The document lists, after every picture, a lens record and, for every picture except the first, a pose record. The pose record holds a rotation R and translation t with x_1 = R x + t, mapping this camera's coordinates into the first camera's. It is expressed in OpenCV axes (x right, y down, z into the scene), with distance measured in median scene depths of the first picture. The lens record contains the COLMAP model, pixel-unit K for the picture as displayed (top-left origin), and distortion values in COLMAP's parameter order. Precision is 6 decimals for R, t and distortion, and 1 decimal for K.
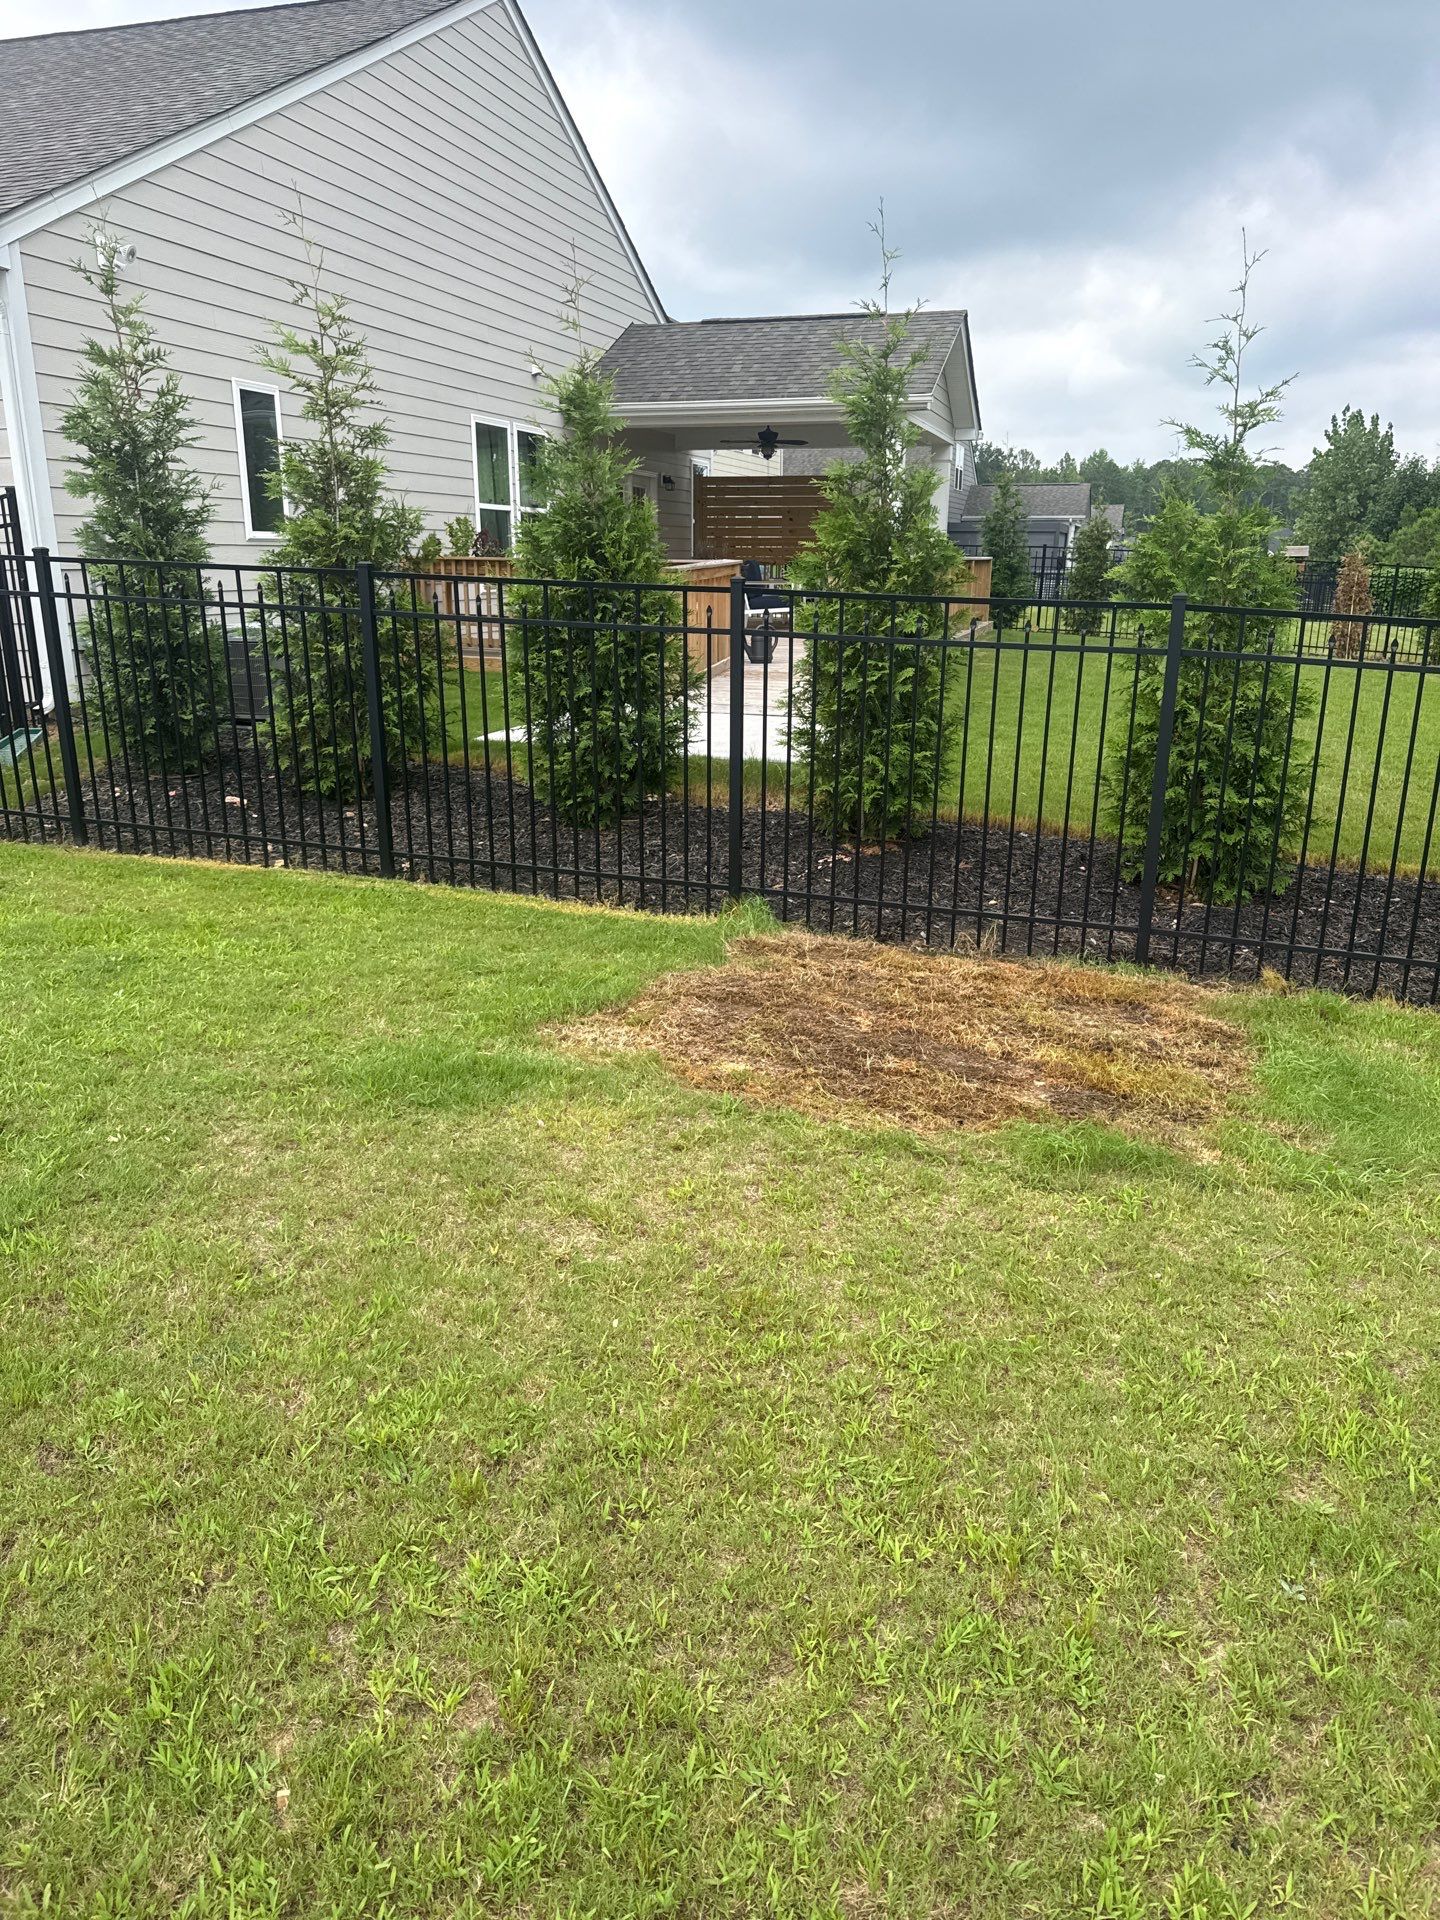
lens RADIAL K [[1338.3, 0, 720.0], [0, 1338.3, 960.0], [0, 0, 1]] dist [0.001647, -0.014402]
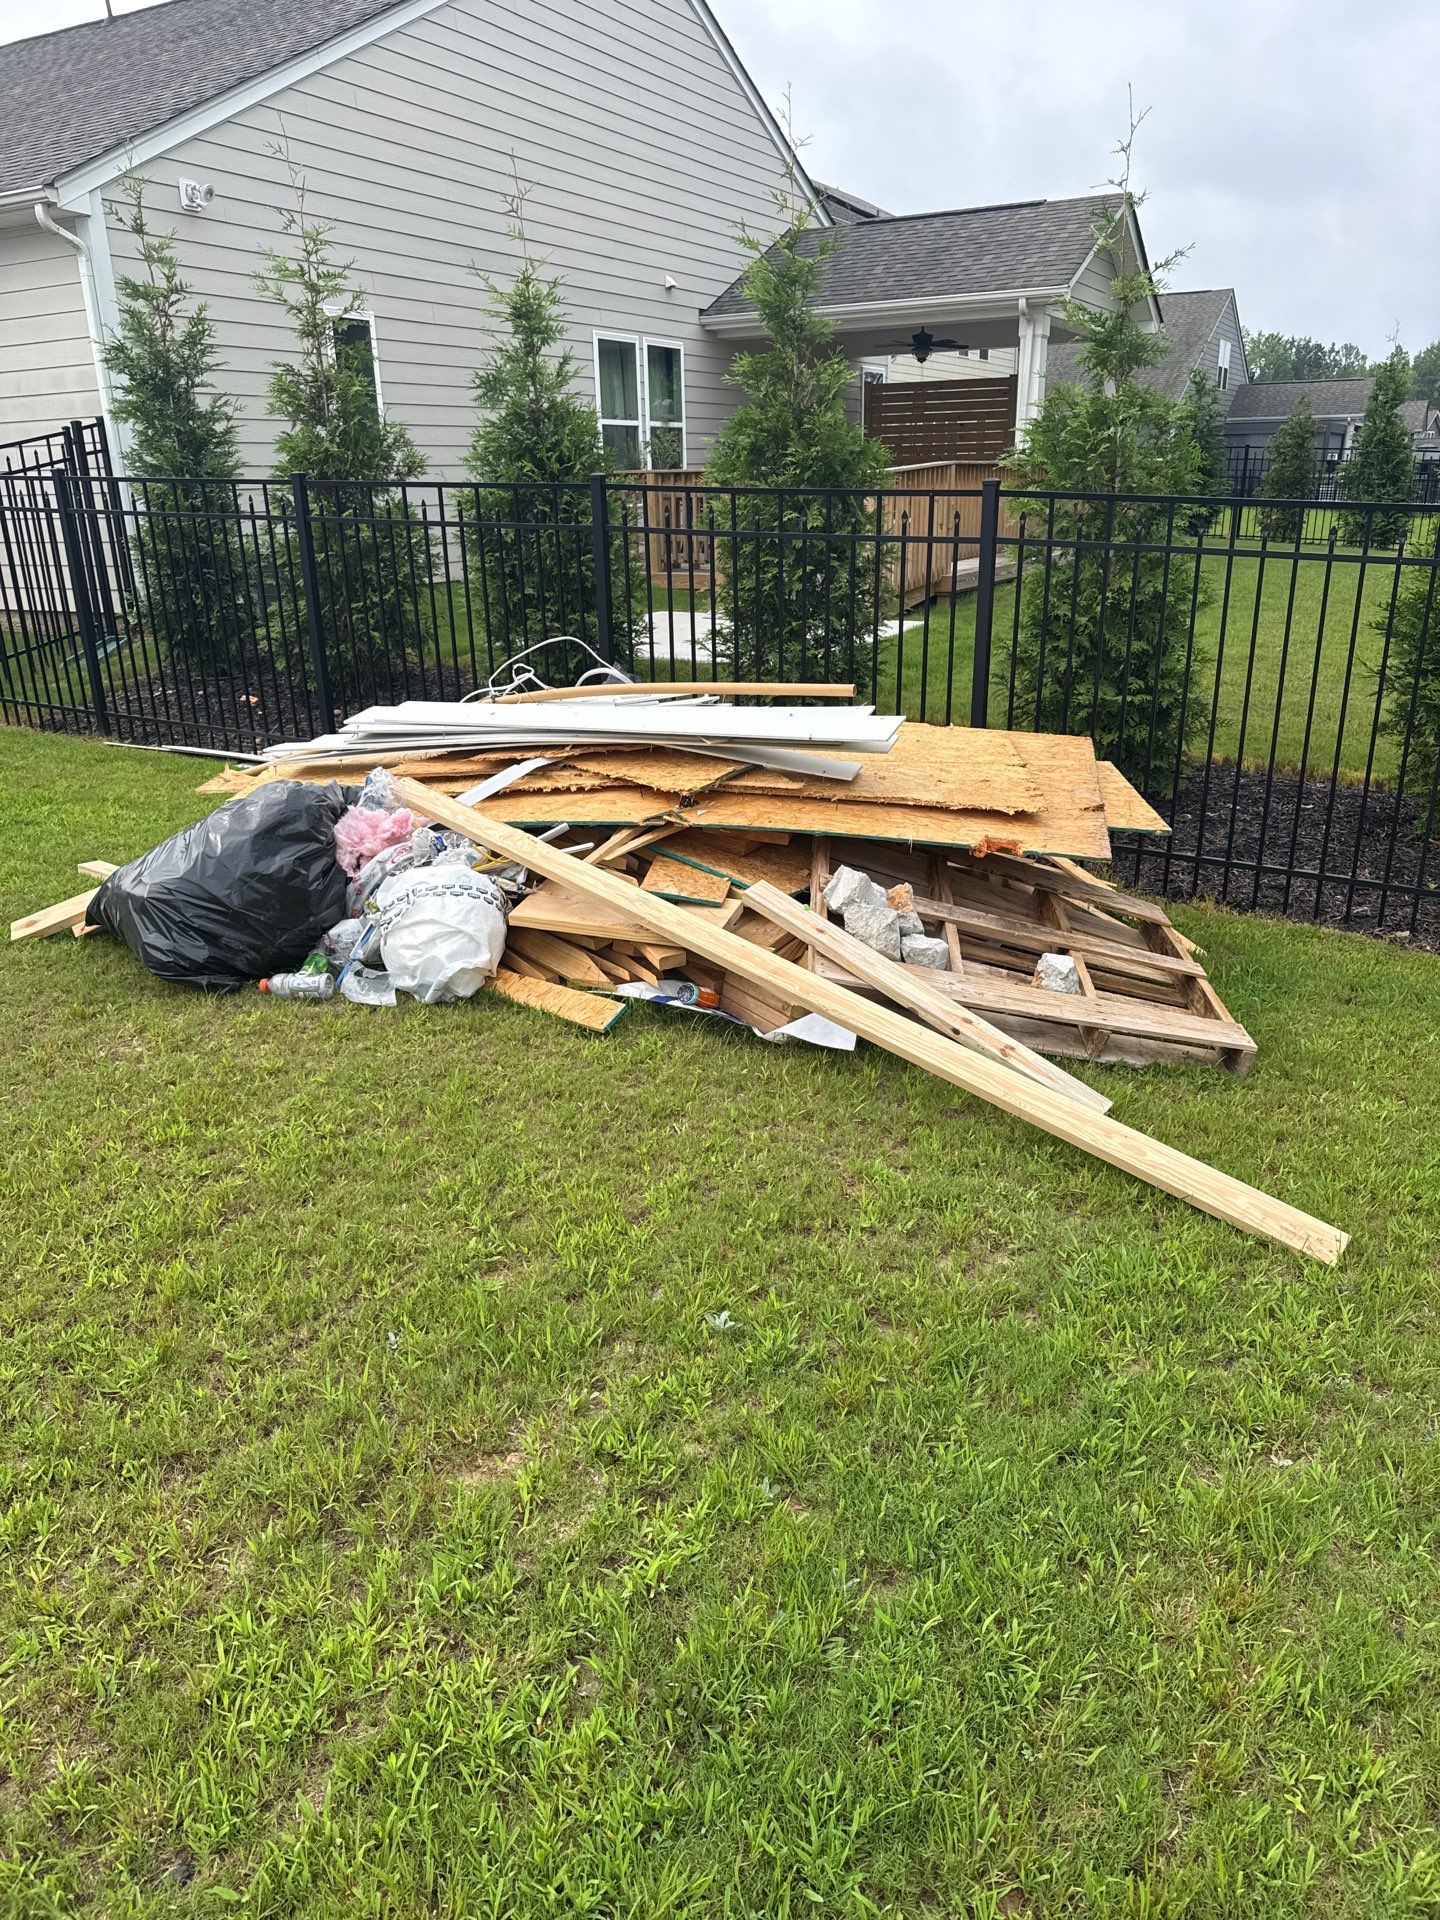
lens RADIAL K [[1338.3, 0, 720.0], [0, 1338.3, 960.0], [0, 0, 1]] dist [0.001647, -0.014402]
pose [[0.979521, 0.043290, -0.196631, 0.237054], [-0.032562, 0.997816, 0.057472, 0.017899], [0.198689, -0.049892, 0.978792, -0.008154]]
